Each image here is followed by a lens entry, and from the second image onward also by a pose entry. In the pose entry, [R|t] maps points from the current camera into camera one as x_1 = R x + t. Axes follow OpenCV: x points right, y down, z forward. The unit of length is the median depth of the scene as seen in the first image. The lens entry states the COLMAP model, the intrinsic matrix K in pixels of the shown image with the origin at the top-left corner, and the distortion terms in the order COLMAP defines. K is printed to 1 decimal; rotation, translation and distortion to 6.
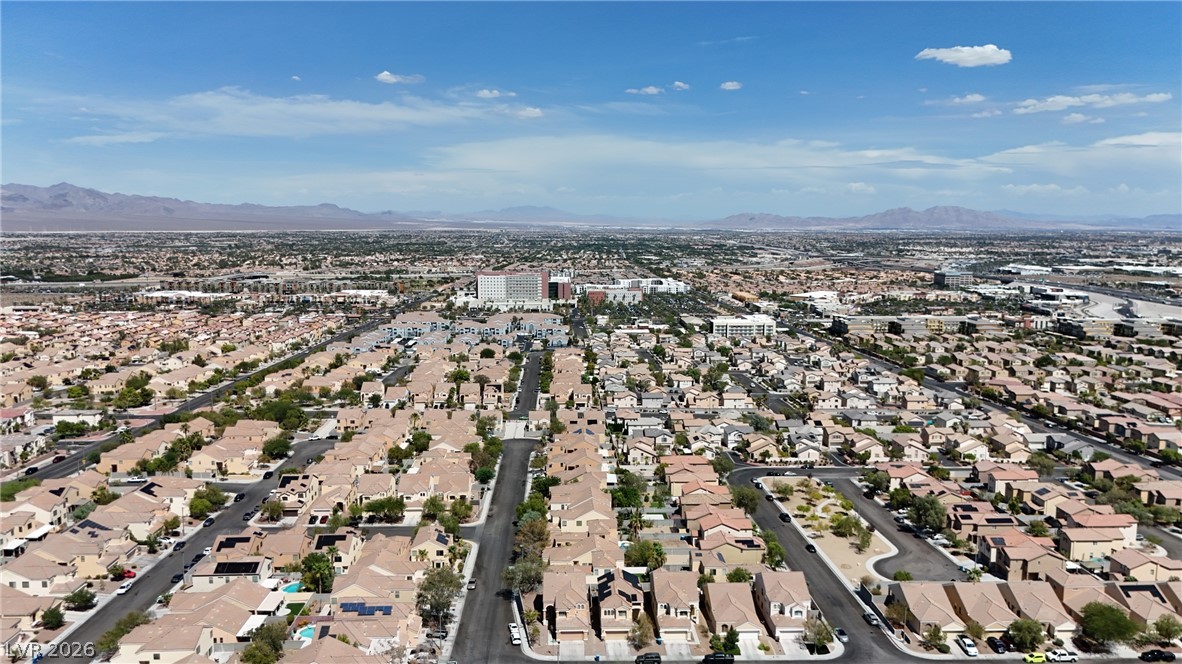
lens RADIAL K [[875.2, 0, 583.4], [0, 875.2, 335.2], [0, 0, 1]] dist [0.041066, -0.035703]
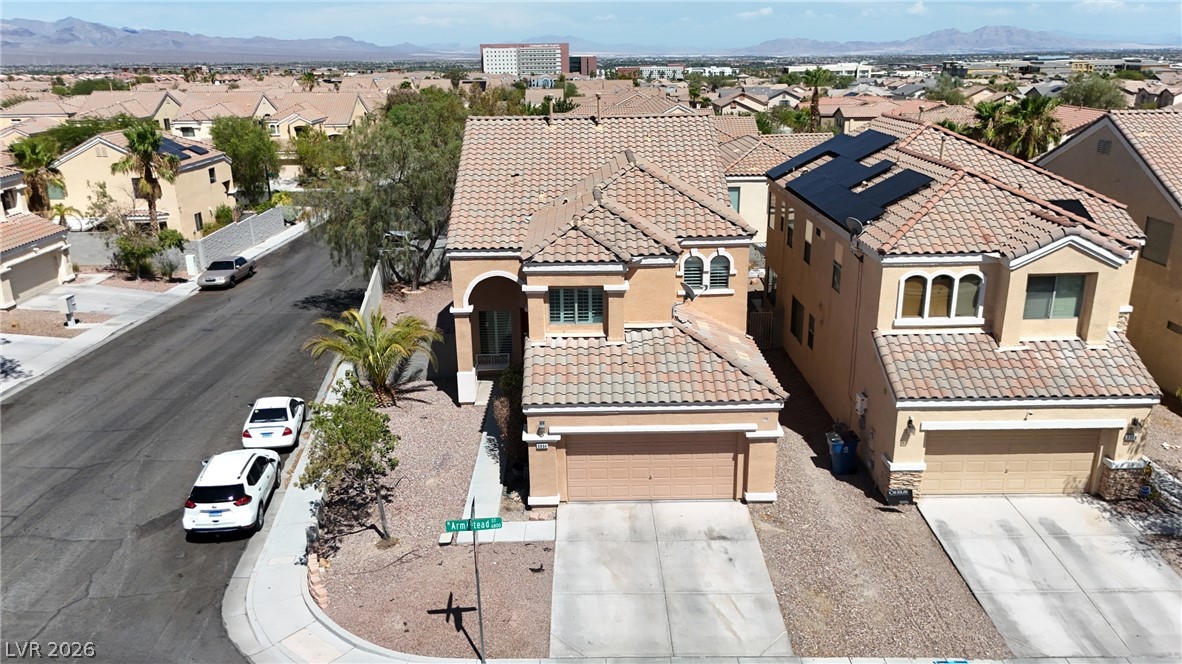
lens RADIAL K [[875.2, 0, 591.3], [0, 875.2, 334.2], [0, 0, 1]] dist [0.041066, -0.035703]
pose [[0.999766, -0.004685, -0.021124, -0.018666], [0.008398, 0.983768, 0.179246, 0.296477], [0.019941, -0.179382, 0.983577, 0.868037]]
